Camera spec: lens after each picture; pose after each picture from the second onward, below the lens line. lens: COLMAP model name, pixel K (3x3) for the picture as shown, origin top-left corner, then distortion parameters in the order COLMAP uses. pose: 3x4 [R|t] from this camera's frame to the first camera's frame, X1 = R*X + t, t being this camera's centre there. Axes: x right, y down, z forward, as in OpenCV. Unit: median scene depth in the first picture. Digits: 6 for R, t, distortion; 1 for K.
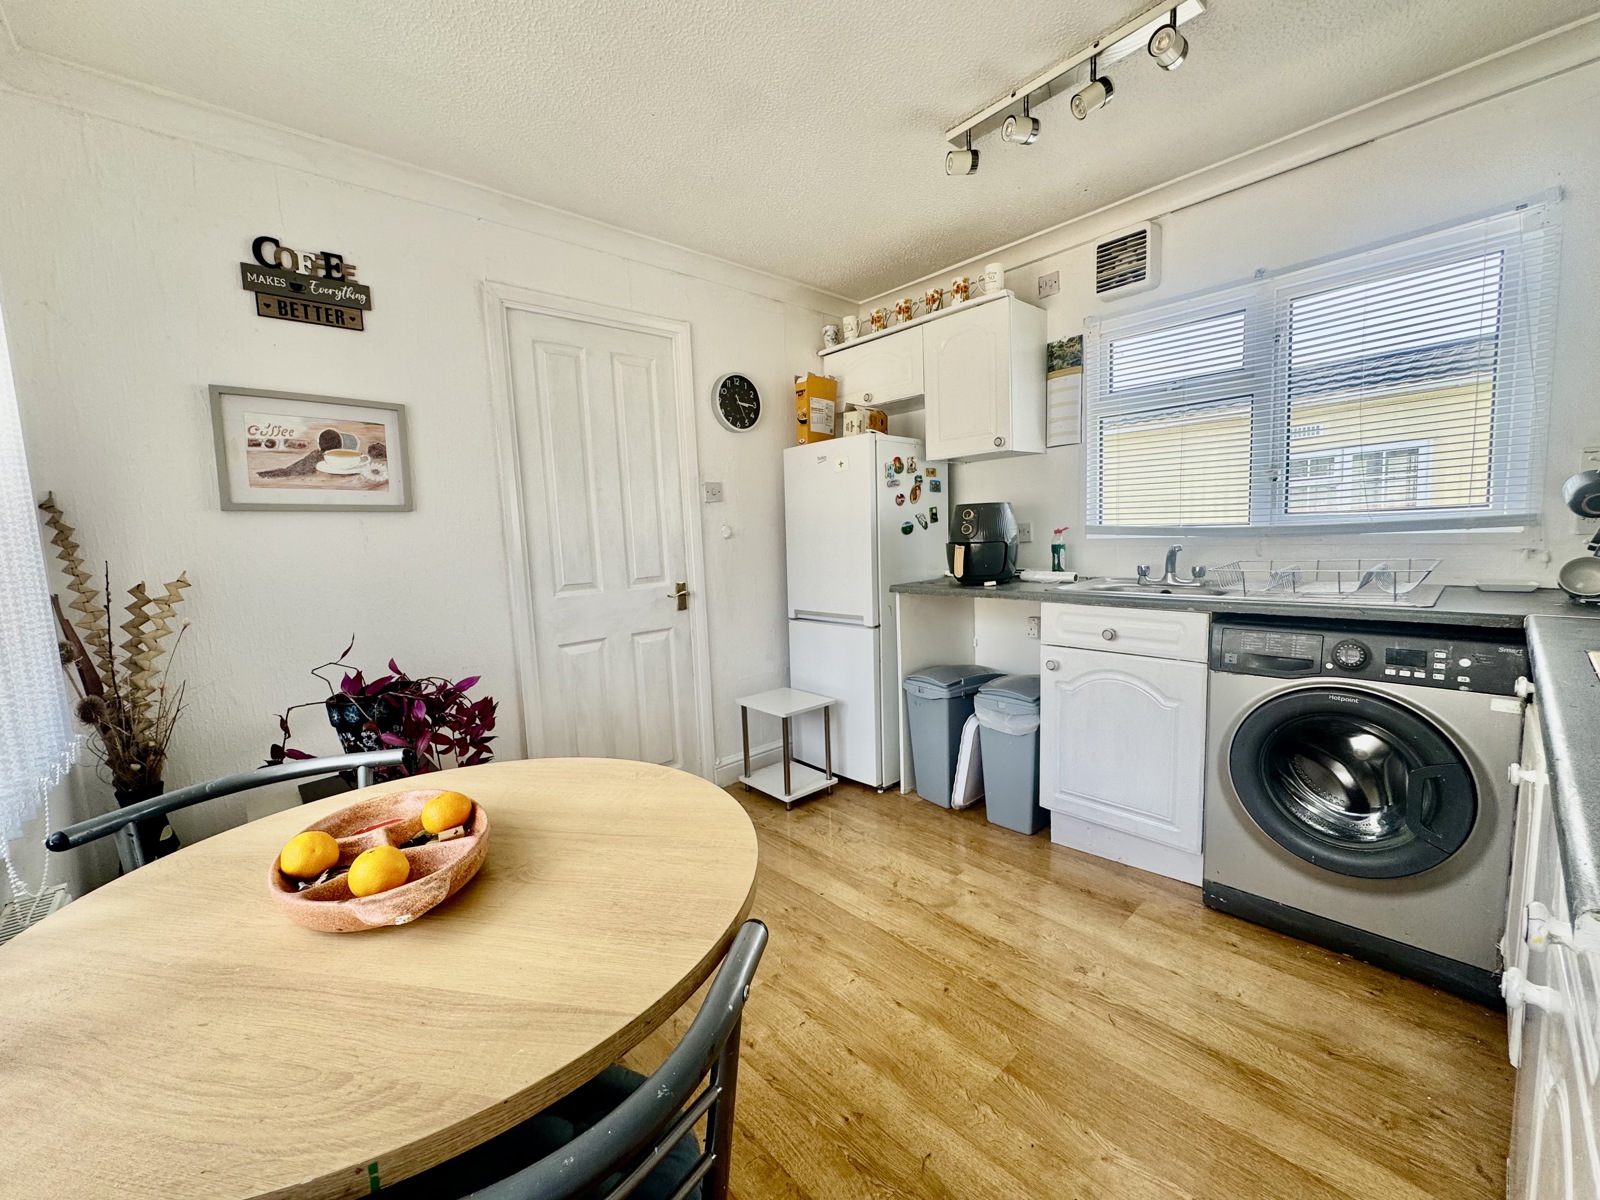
lens RADIAL K [[640.4, 0, 800.0], [0, 640.4, 600.0], [0, 0, 1]] dist [-0.002260, -0.000268]
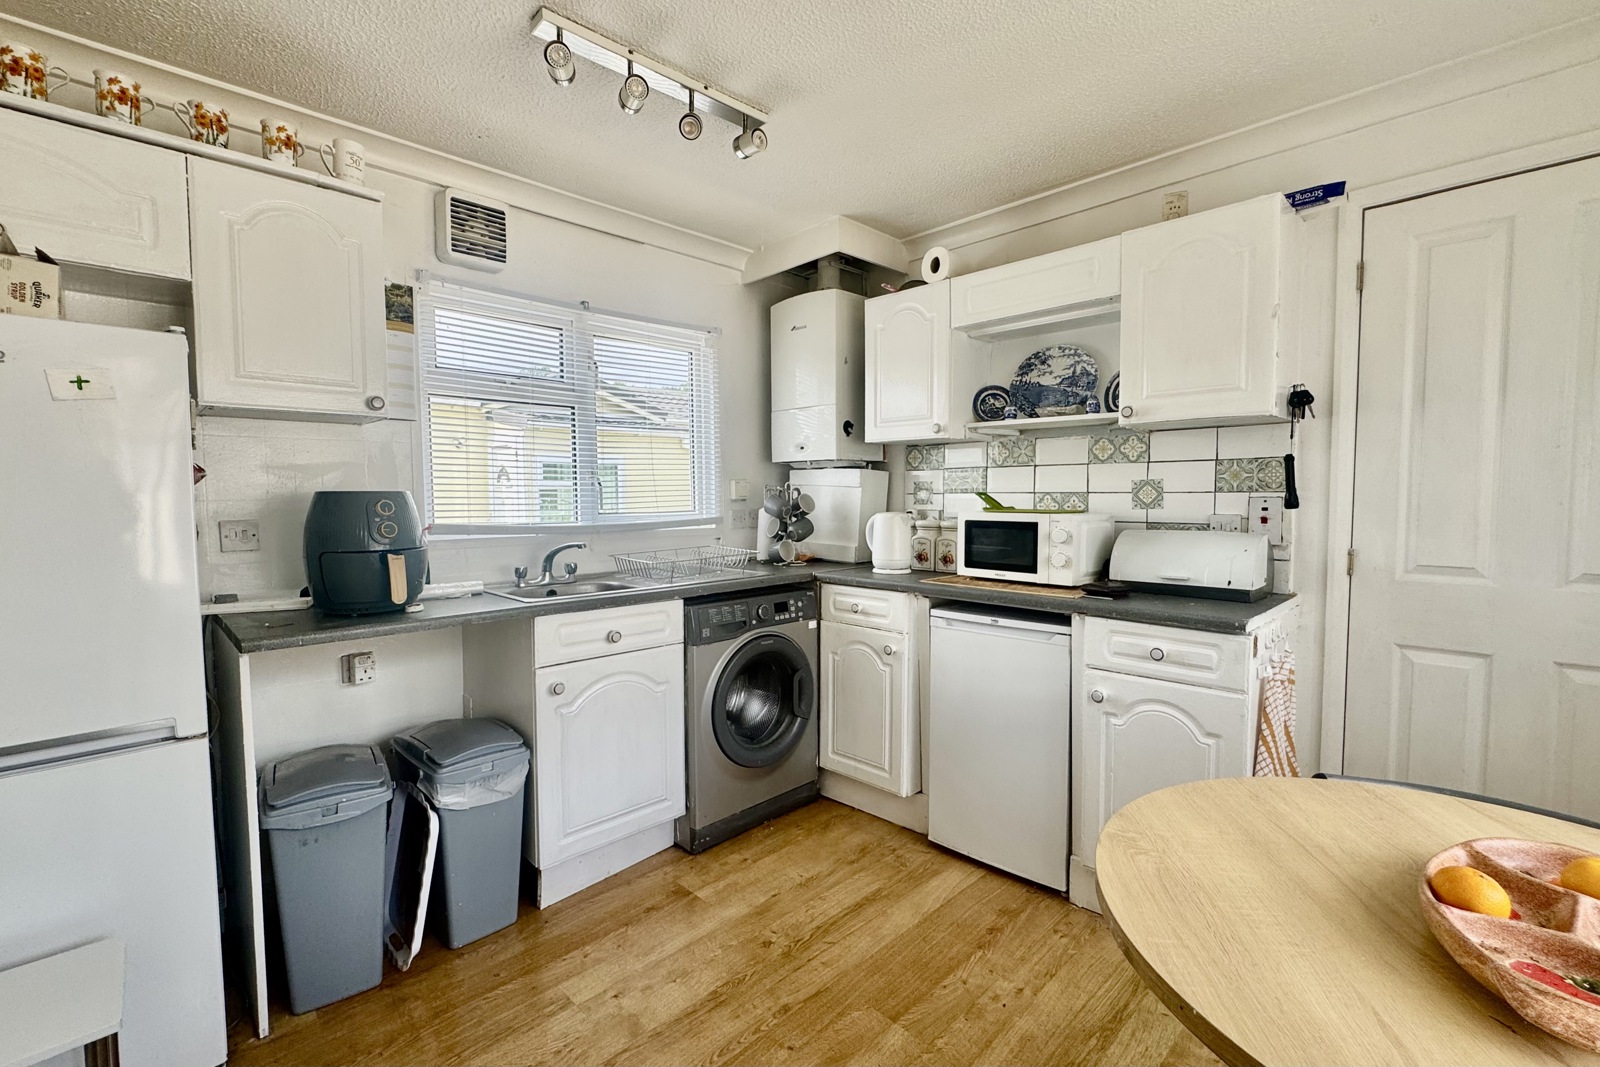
lens RADIAL K [[689.1, 0, 800.0], [0, 689.1, 533.5], [0, 0, 1]] dist [-0.004843, -0.000179]
pose [[-0.038959, -0.013064, 0.999155, -0.592521], [0.115651, 0.993136, 0.017494, -0.090686], [-0.992526, 0.116235, -0.037181, 0.789755]]
